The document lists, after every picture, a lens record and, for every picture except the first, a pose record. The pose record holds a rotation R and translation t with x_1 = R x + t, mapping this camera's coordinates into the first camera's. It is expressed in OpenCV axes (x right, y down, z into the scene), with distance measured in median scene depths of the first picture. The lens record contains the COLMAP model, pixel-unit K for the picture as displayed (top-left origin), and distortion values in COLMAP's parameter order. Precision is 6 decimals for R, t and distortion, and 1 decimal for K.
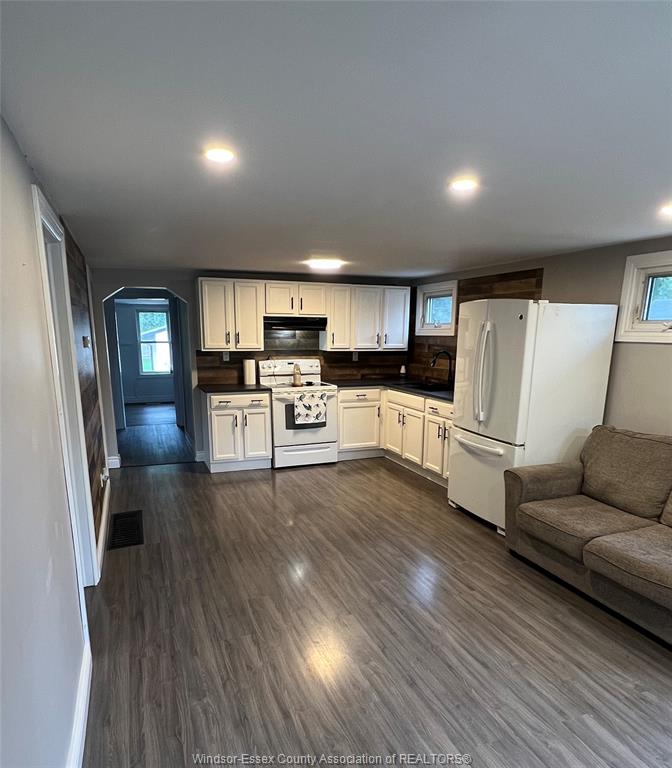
lens RADIAL K [[513.3, 0, 321.3], [0, 513.3, 442.7], [0, 0, 1]] dist [0.001238, 0.001213]
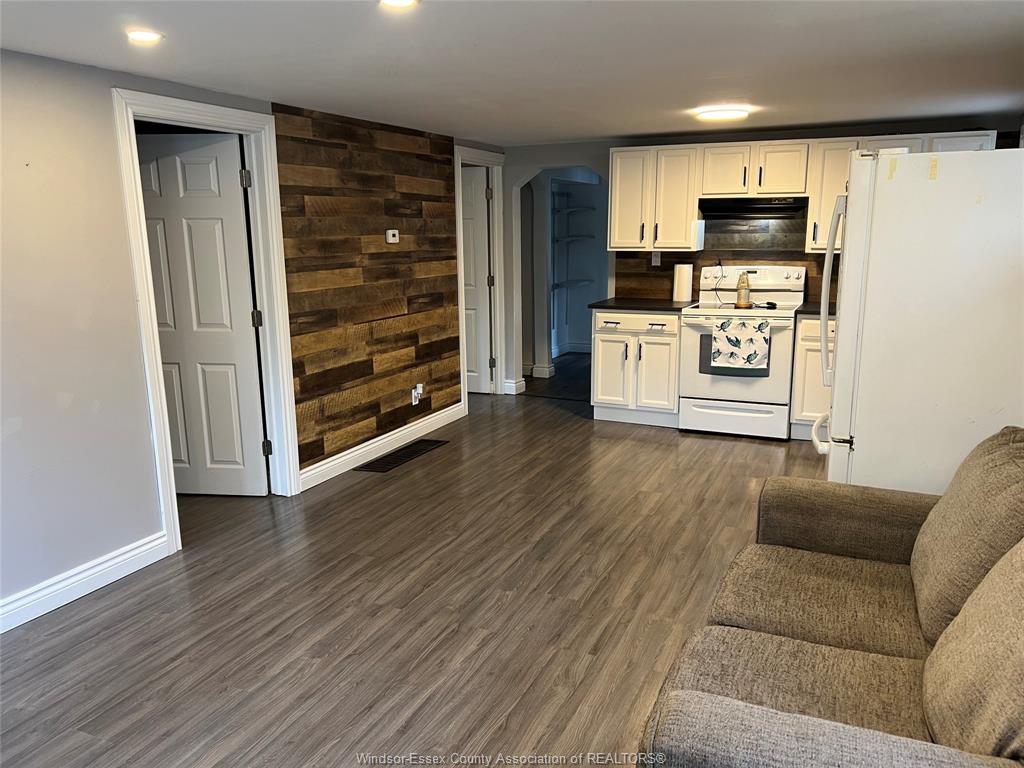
lens RADIAL K [[742.7, 0, 514.4], [0, 742.7, 391.7], [0, 0, 1]] dist [0.010846, -0.002660]
pose [[0.711392, 0.140491, -0.688611, 0.416337], [-0.136233, 0.988797, 0.060995, -0.027845], [0.689466, 0.050420, 0.722562, 0.161018]]
